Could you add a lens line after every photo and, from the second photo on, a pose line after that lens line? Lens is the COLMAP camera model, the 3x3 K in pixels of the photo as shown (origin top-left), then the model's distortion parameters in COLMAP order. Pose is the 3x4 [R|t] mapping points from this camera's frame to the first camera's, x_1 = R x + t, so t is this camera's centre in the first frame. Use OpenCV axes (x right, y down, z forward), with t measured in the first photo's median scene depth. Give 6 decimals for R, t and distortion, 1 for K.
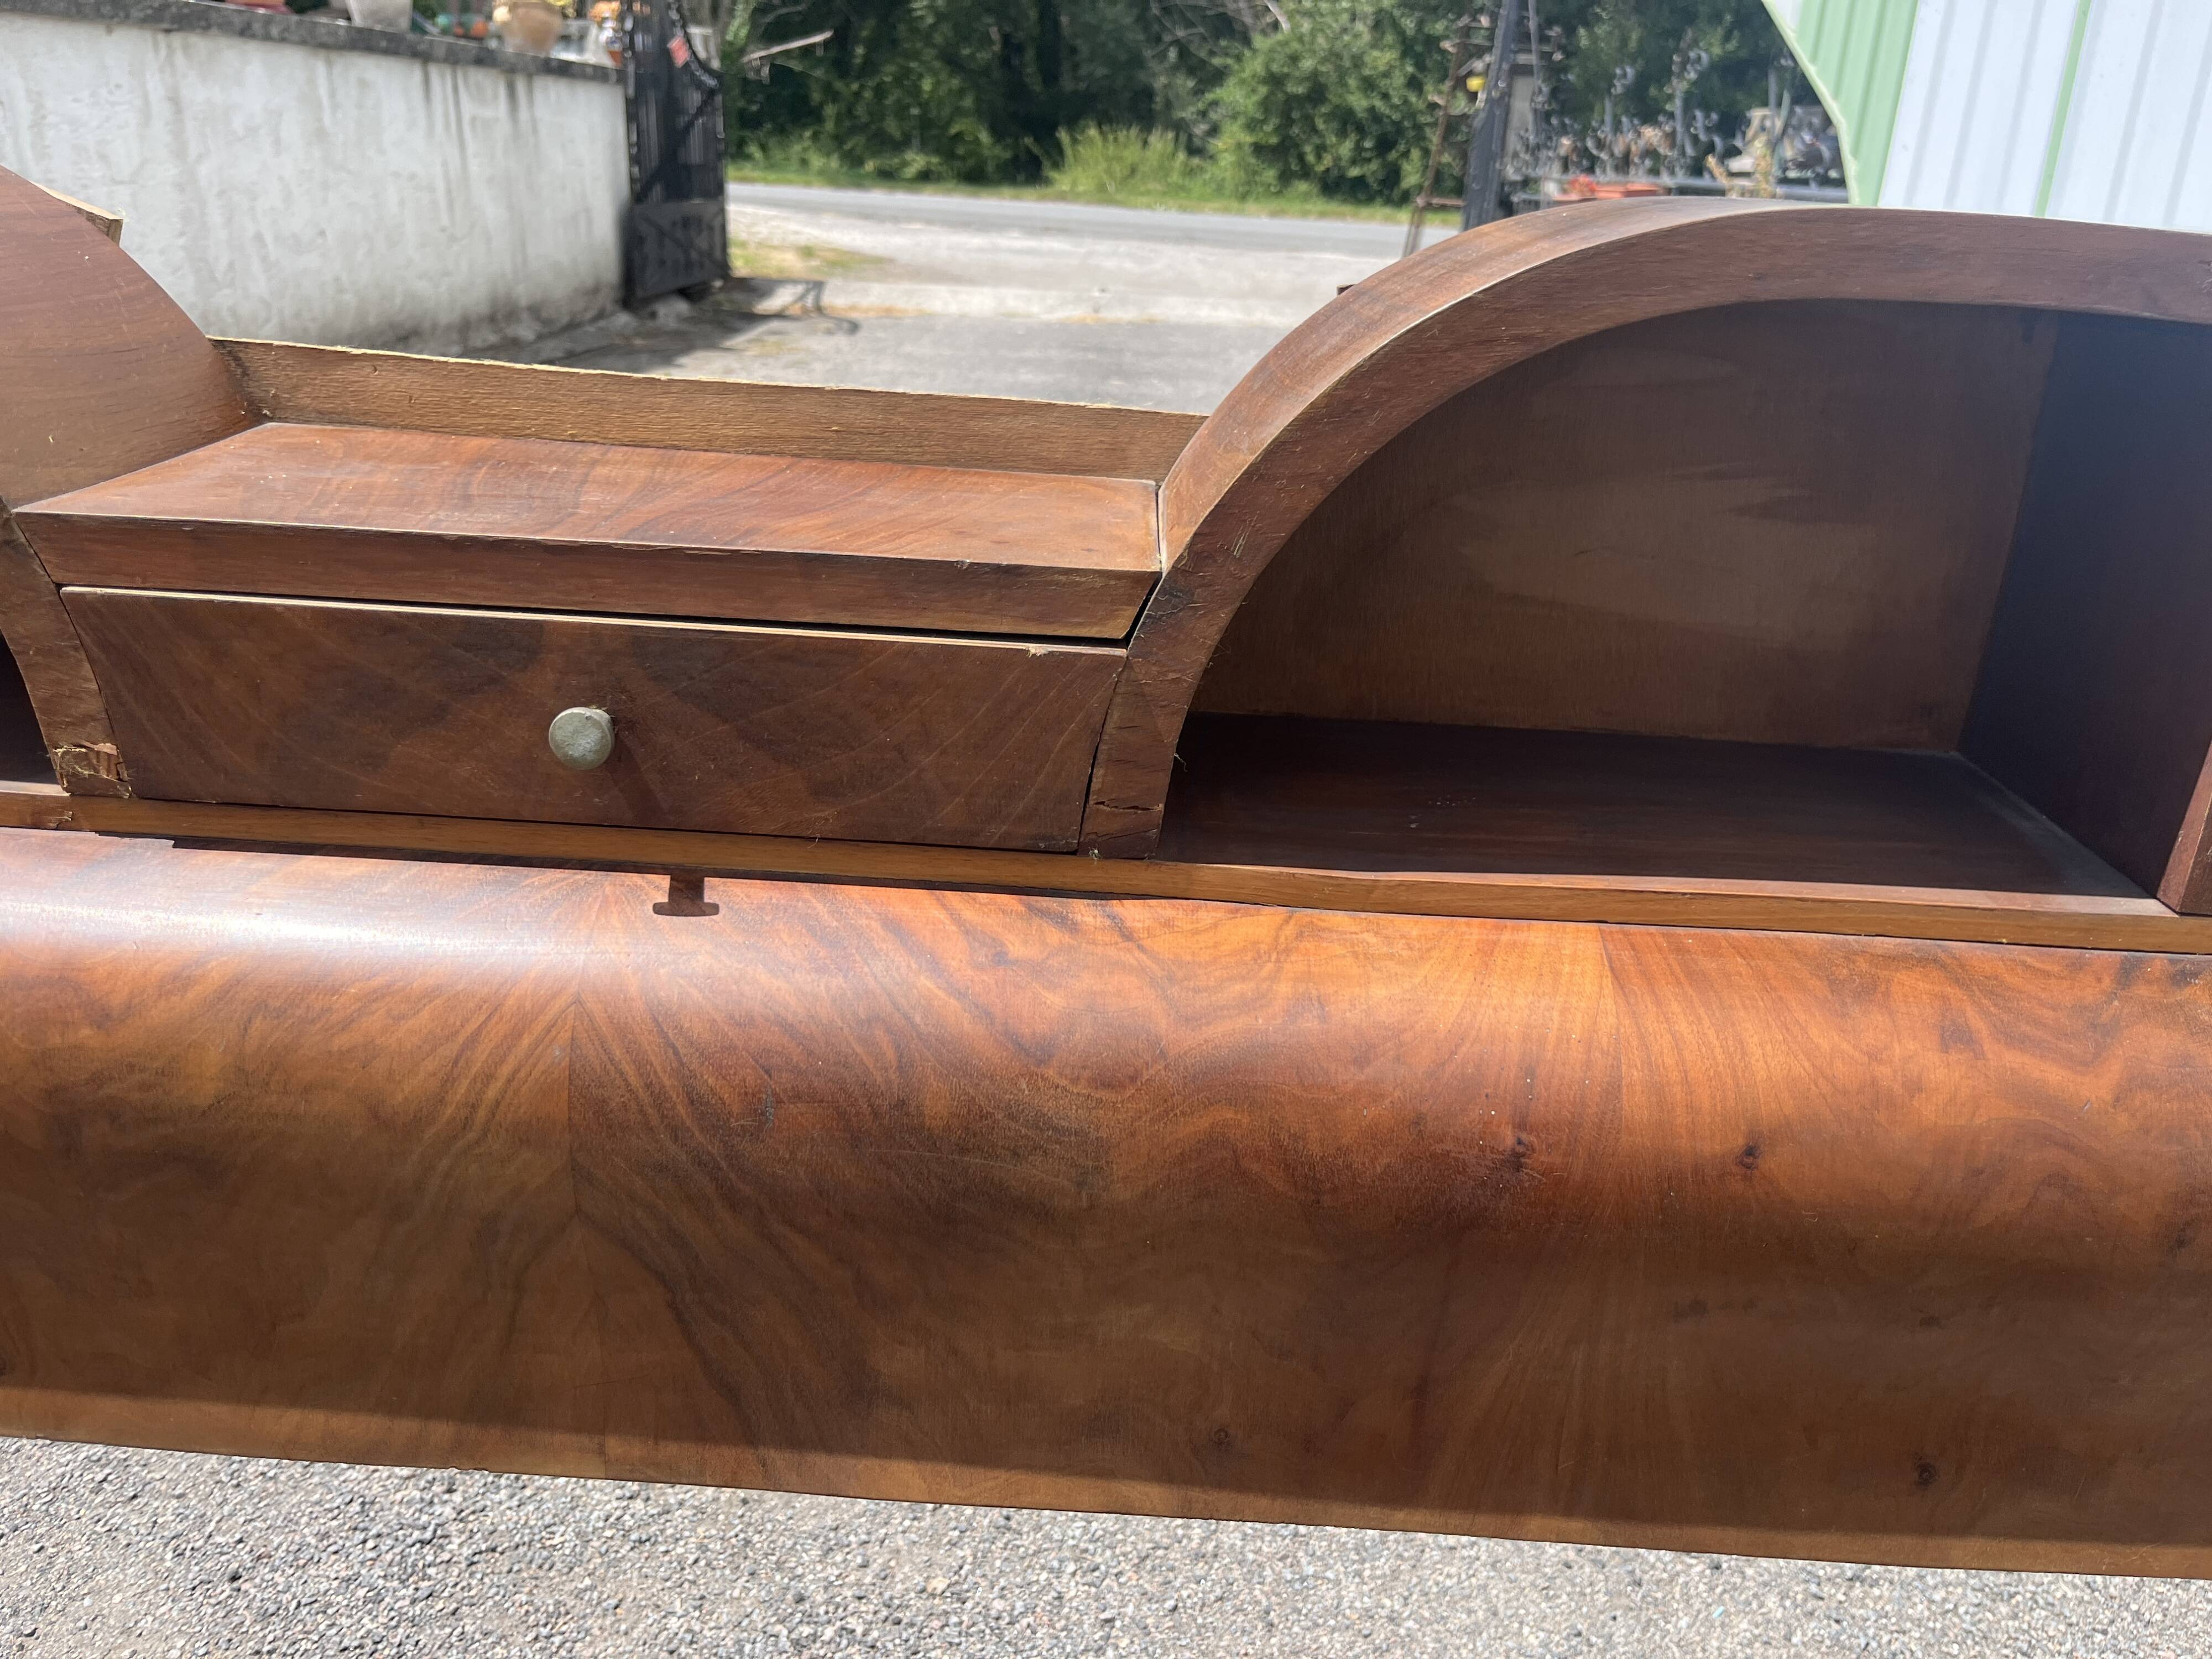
lens RADIAL K [[1691.3, 0, 1107.6], [0, 1691.3, 851.8], [0, 0, 1]] dist [0.051212, -0.083038]
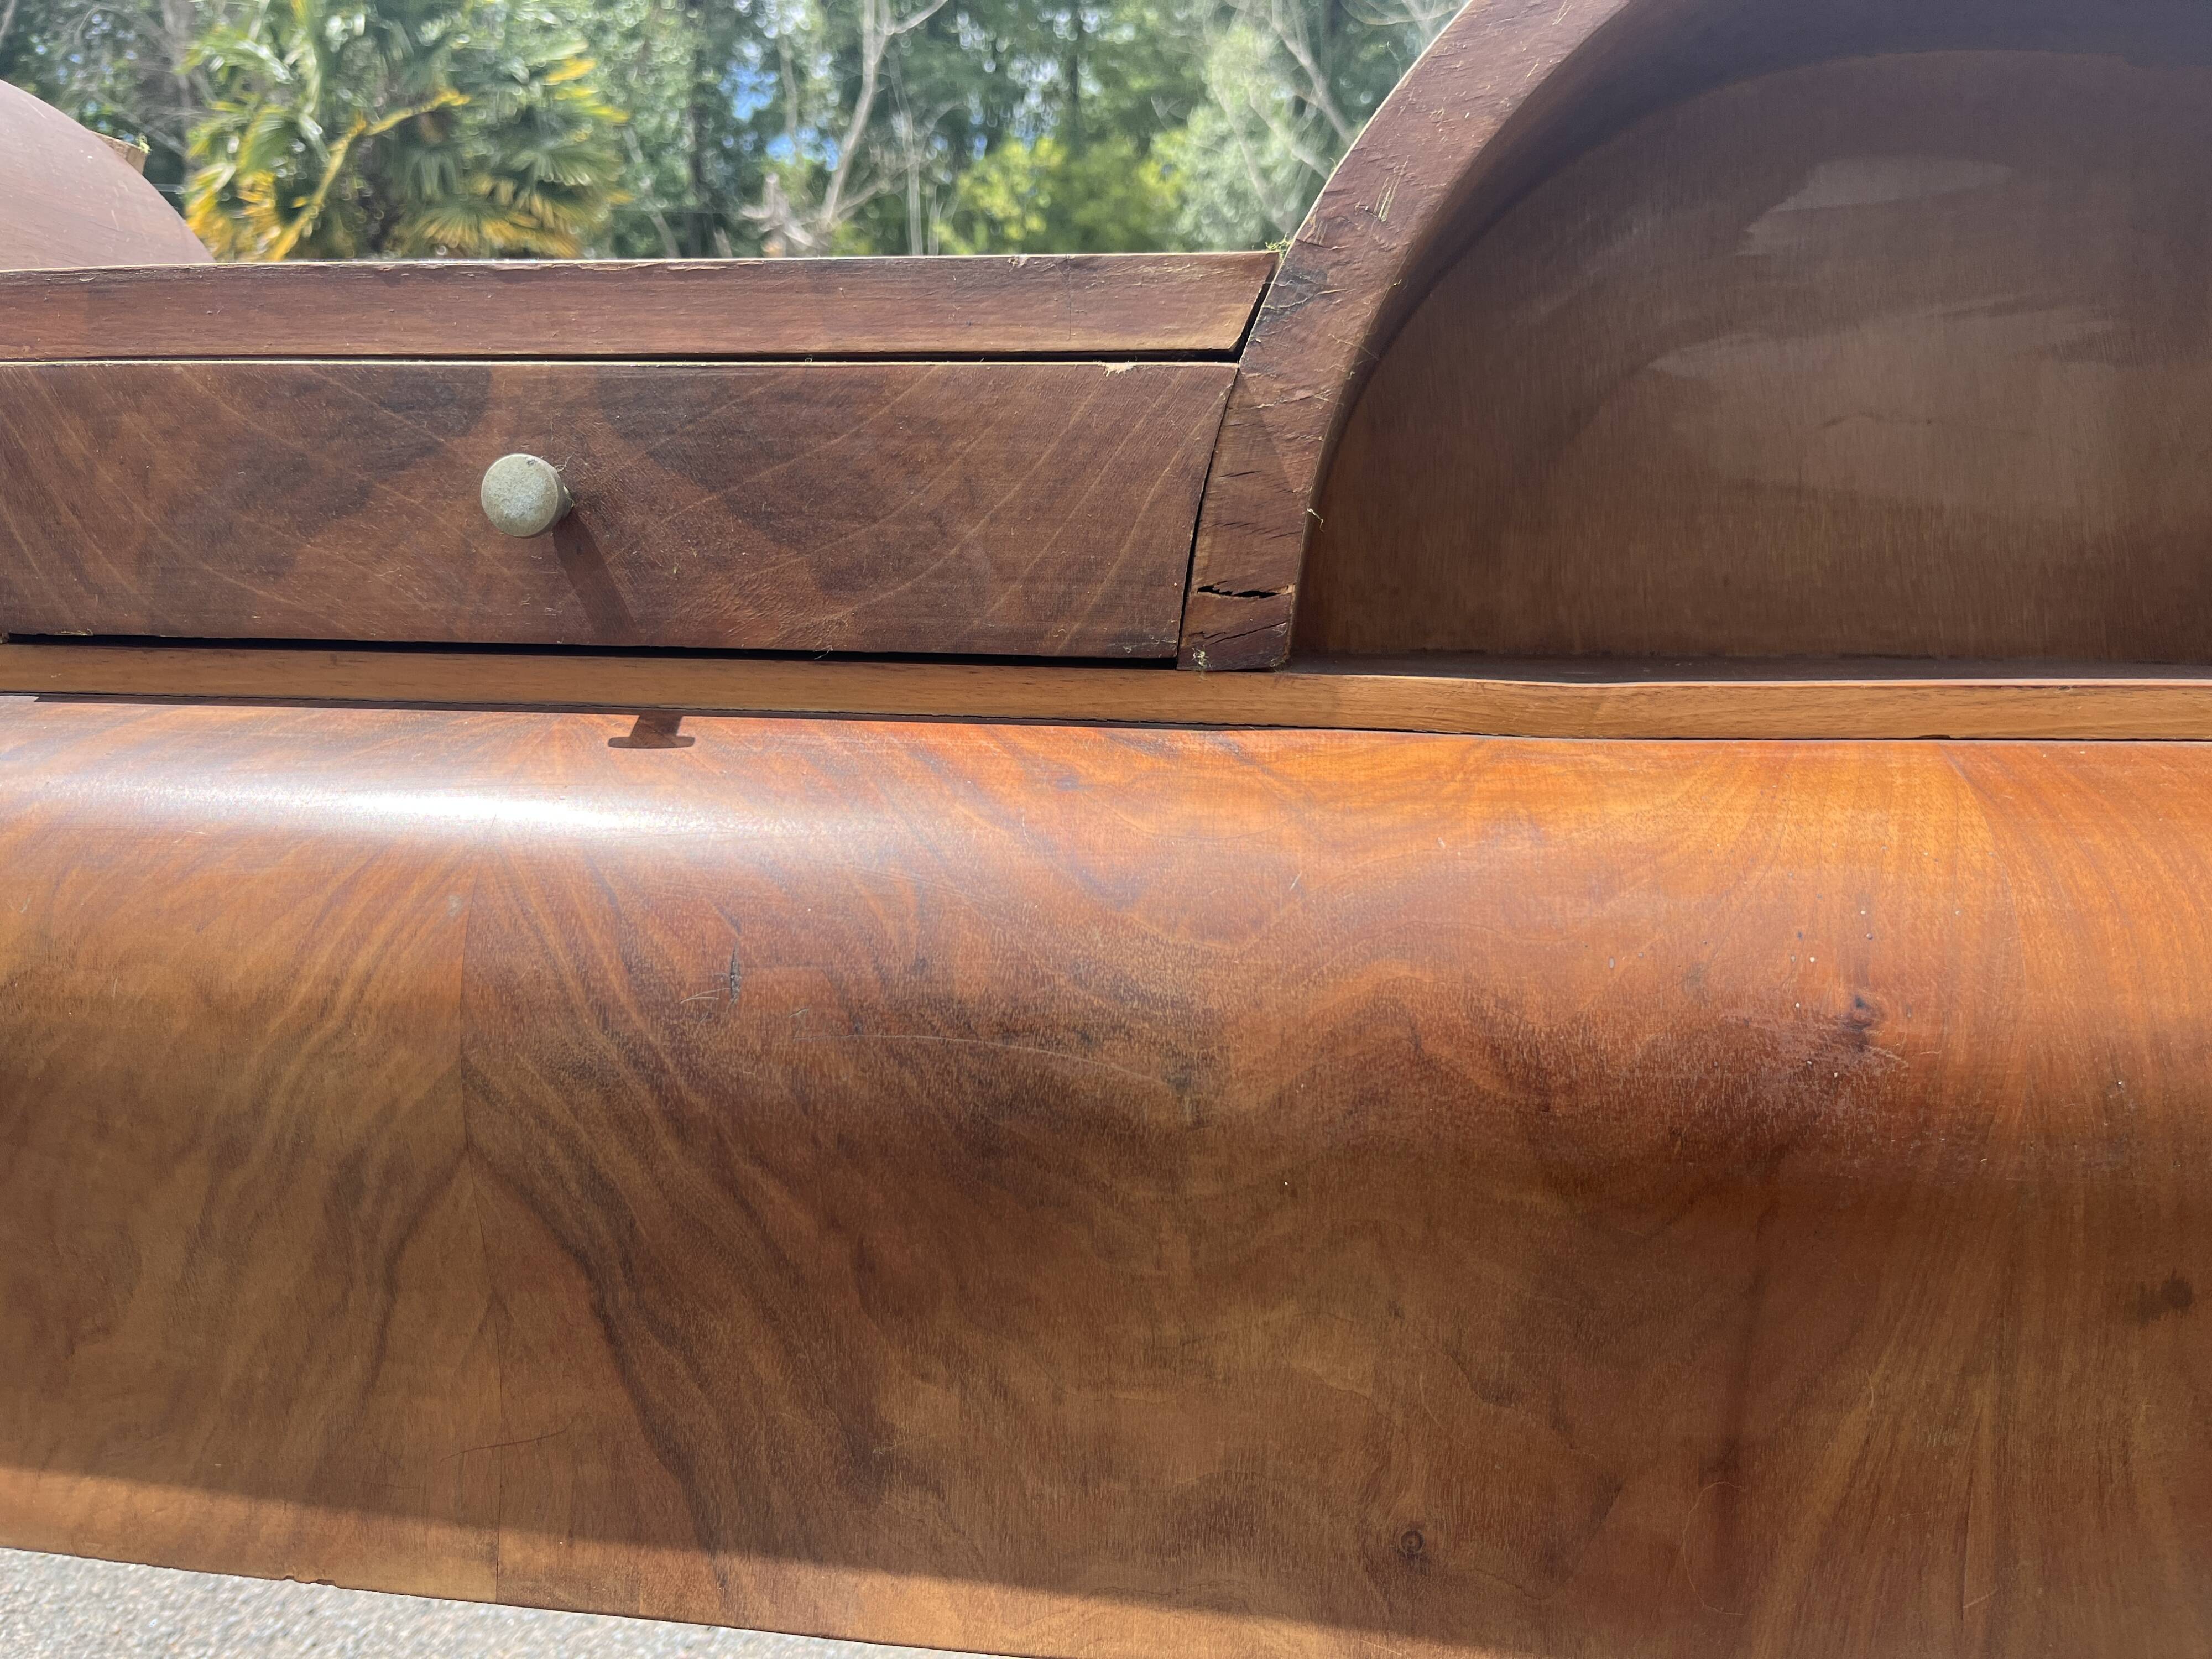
lens RADIAL K [[1691.3, 0, 1093.3], [0, 1691.3, 836.9], [0, 0, 1]] dist [0.051212, -0.083038]
pose [[0.994569, -0.021302, -0.101873, 0.017920], [-0.004977, 0.967974, -0.251000, 0.244525], [0.103957, 0.250144, 0.962611, 0.296433]]
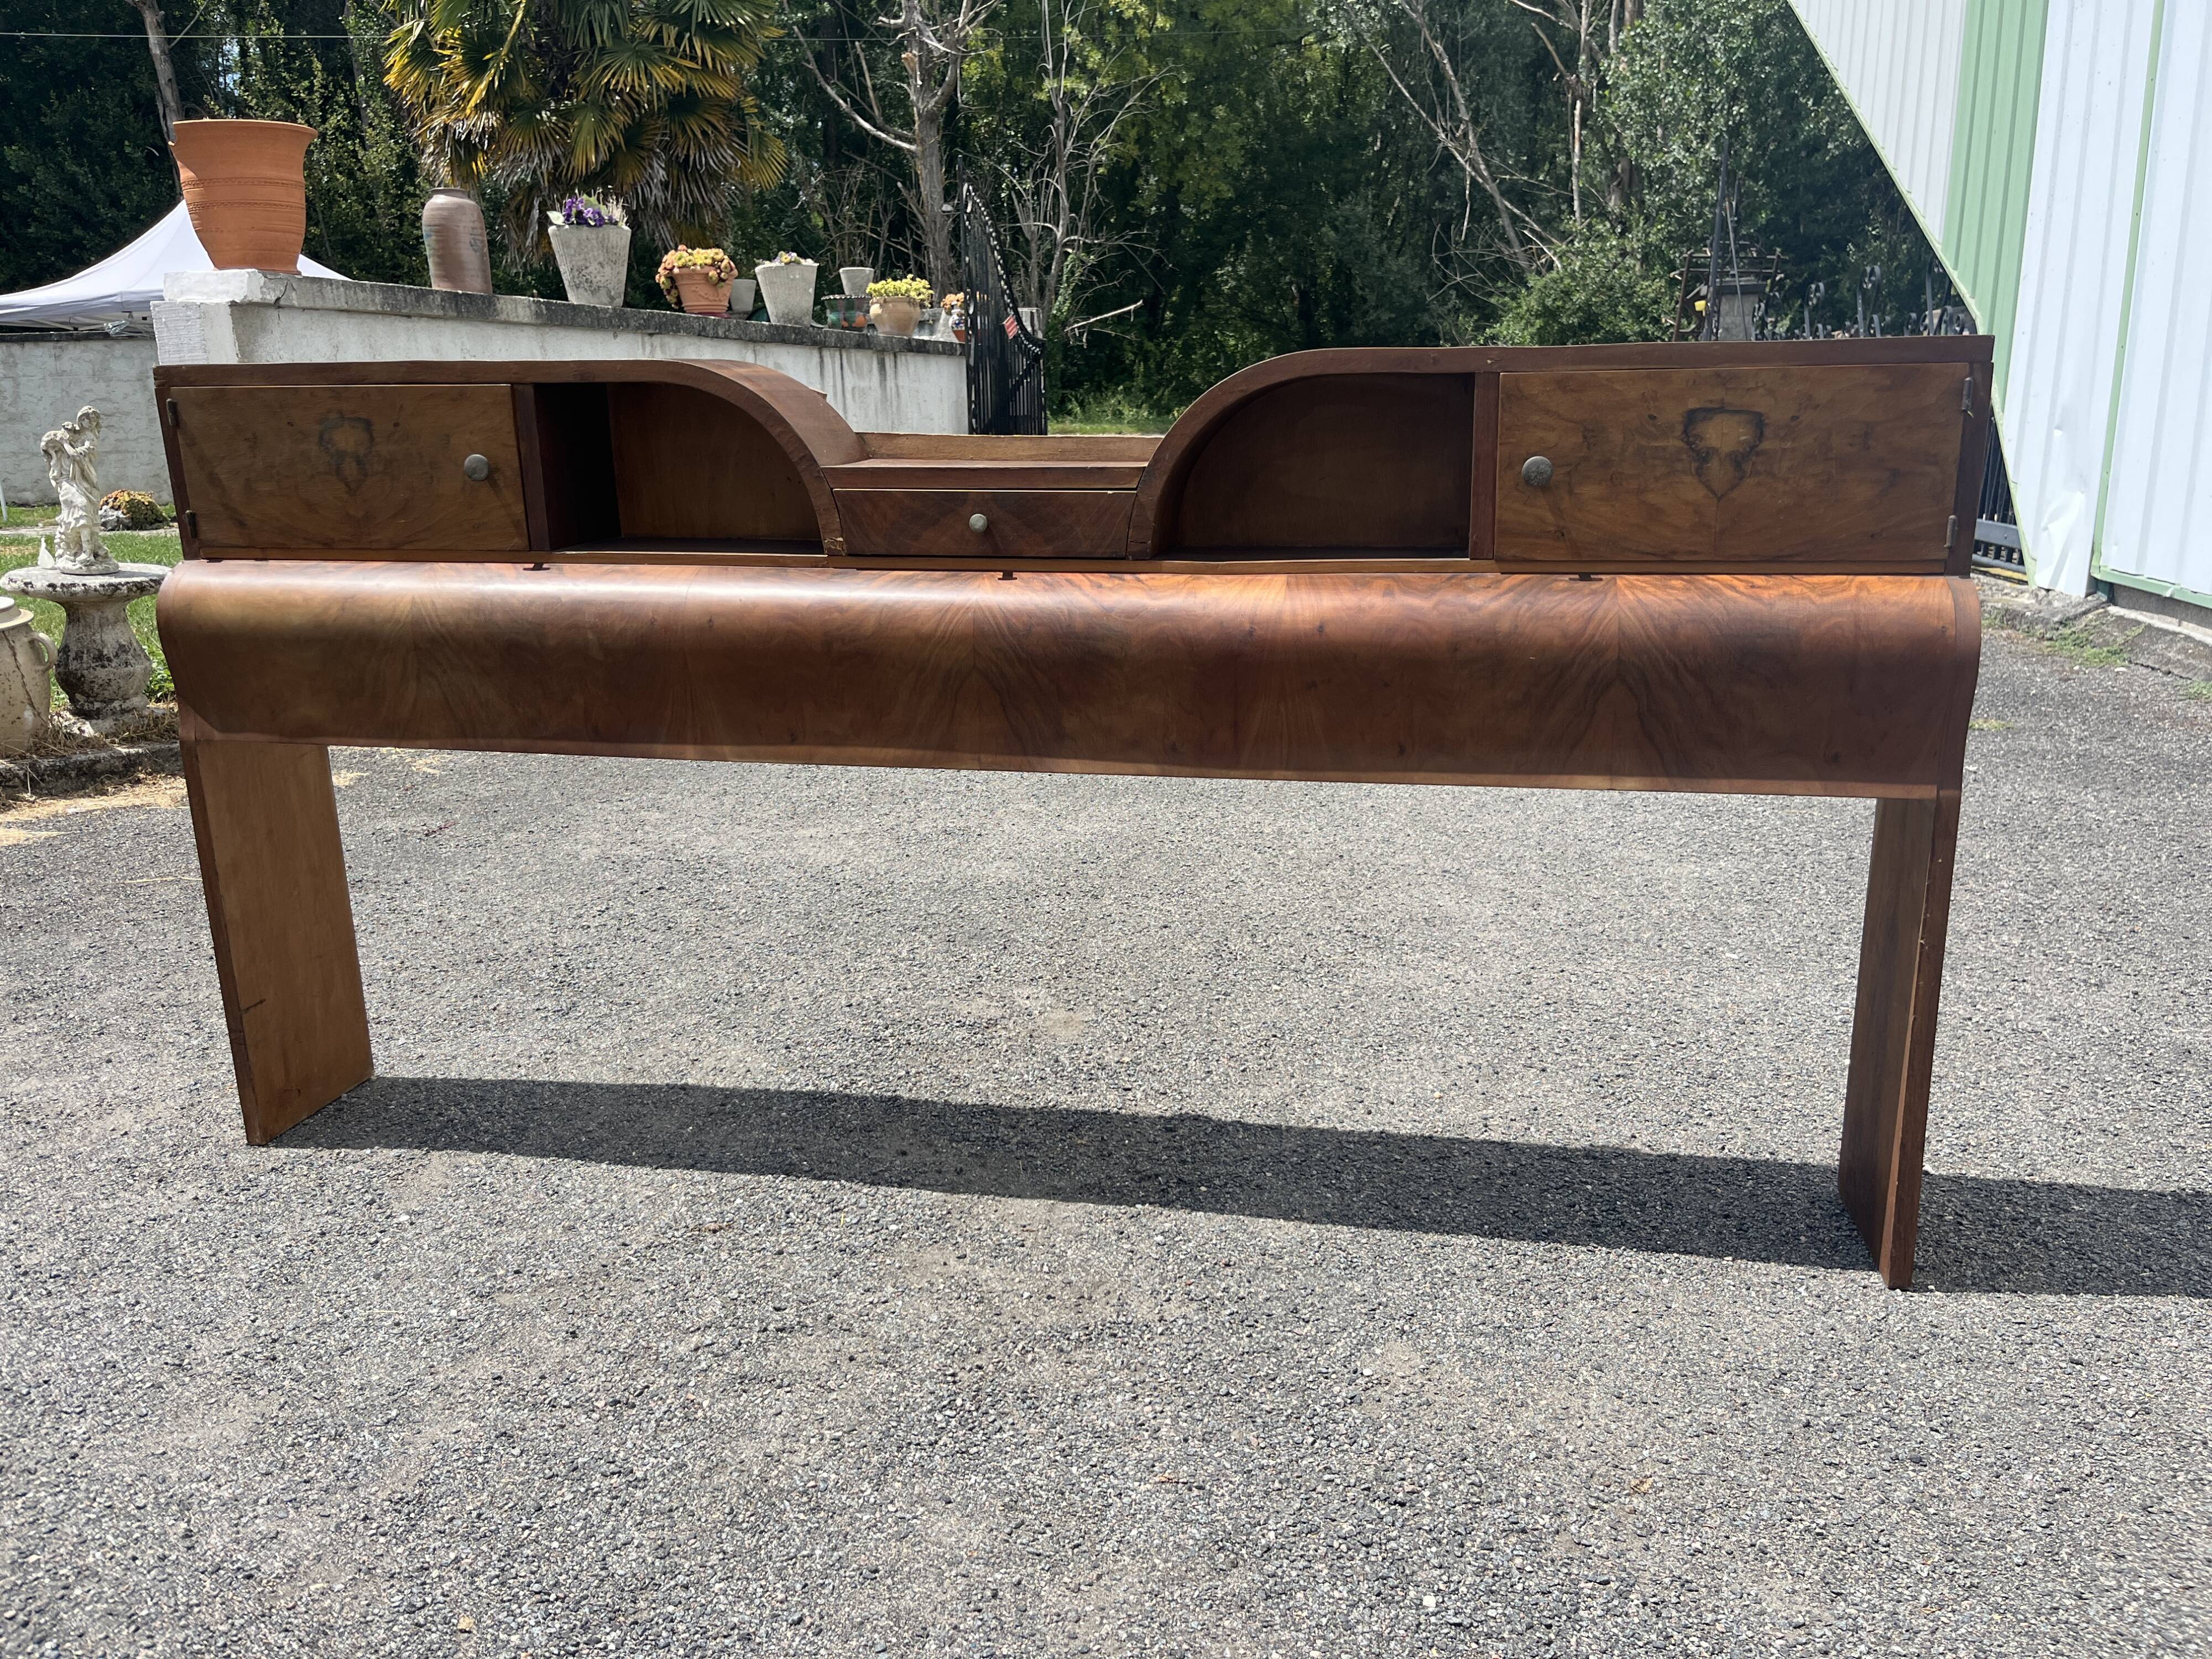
lens RADIAL K [[1691.3, 0, 1125.6], [0, 1691.3, 827.8], [0, 0, 1]] dist [0.051212, -0.083038]
pose [[0.985274, -0.017485, -0.170088, 0.495653], [-0.006845, 0.989927, -0.141415, 0.916193], [0.170847, 0.140497, 0.975229, -1.966573]]
